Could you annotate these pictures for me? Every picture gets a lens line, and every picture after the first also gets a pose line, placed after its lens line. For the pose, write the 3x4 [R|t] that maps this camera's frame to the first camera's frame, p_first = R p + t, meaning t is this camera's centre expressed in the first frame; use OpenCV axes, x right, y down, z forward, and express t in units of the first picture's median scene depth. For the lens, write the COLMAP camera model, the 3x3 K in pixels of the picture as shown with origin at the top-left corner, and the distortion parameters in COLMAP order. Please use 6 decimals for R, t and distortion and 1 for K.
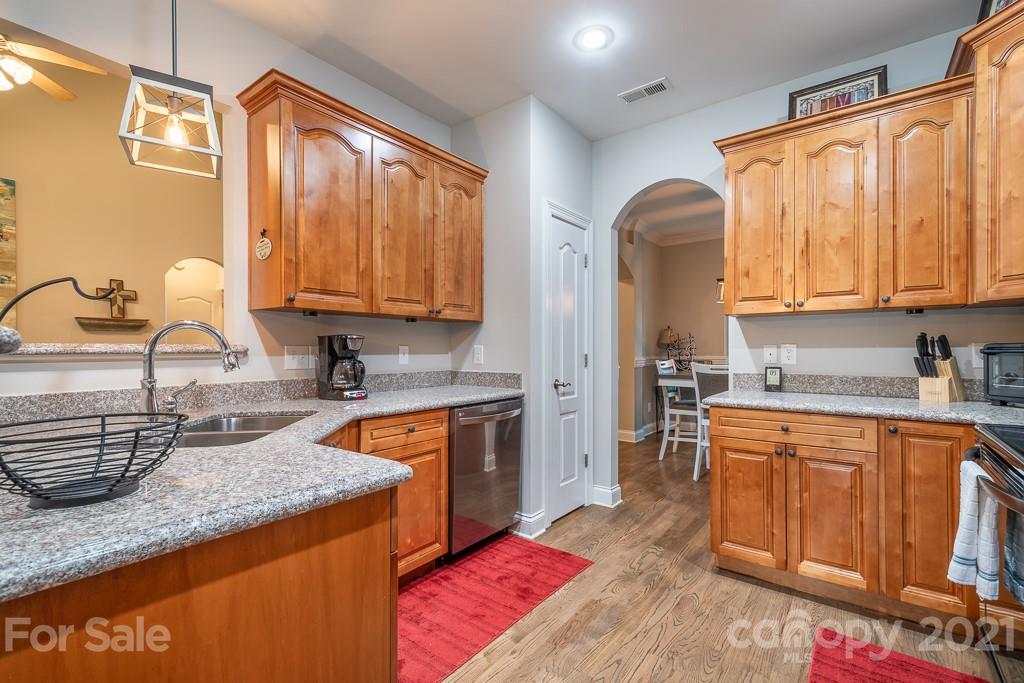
lens RADIAL K [[456.1, 0, 510.3], [0, 456.1, 347.1], [0, 0, 1]] dist [0.009738, 0.000187]
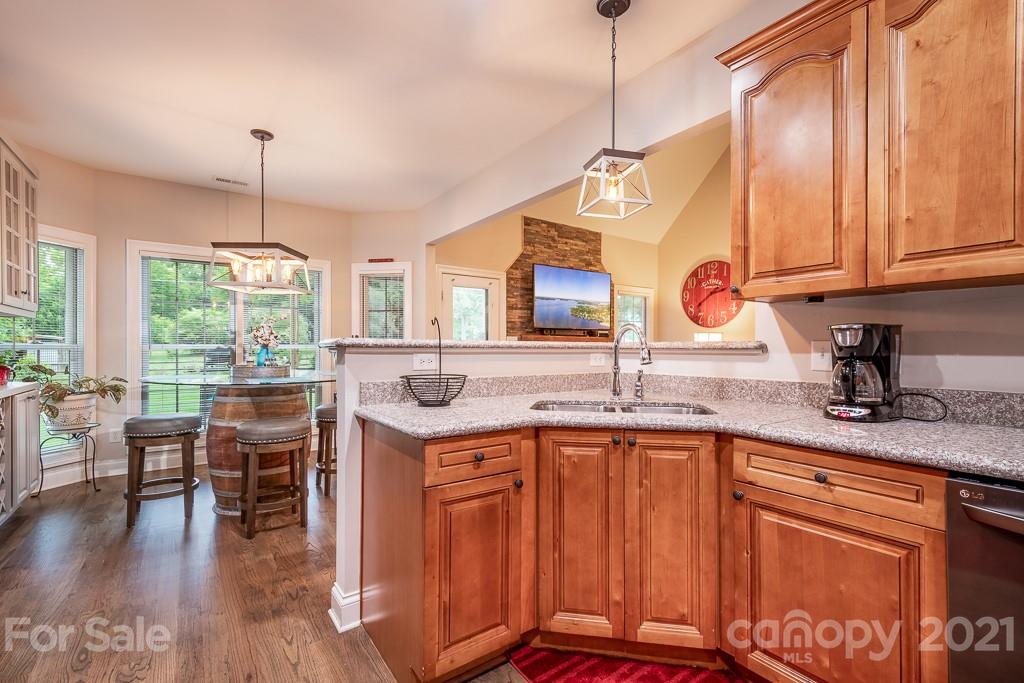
lens RADIAL K [[456.1, 0, 509.0], [0, 456.1, 346.0], [0, 0, 1]] dist [0.009738, 0.000187]
pose [[-0.281926, 0.001821, -0.959434, 0.456223], [0.006051, 0.999982, 0.000120, 0.002985], [0.959417, -0.005772, -0.281932, 0.732498]]
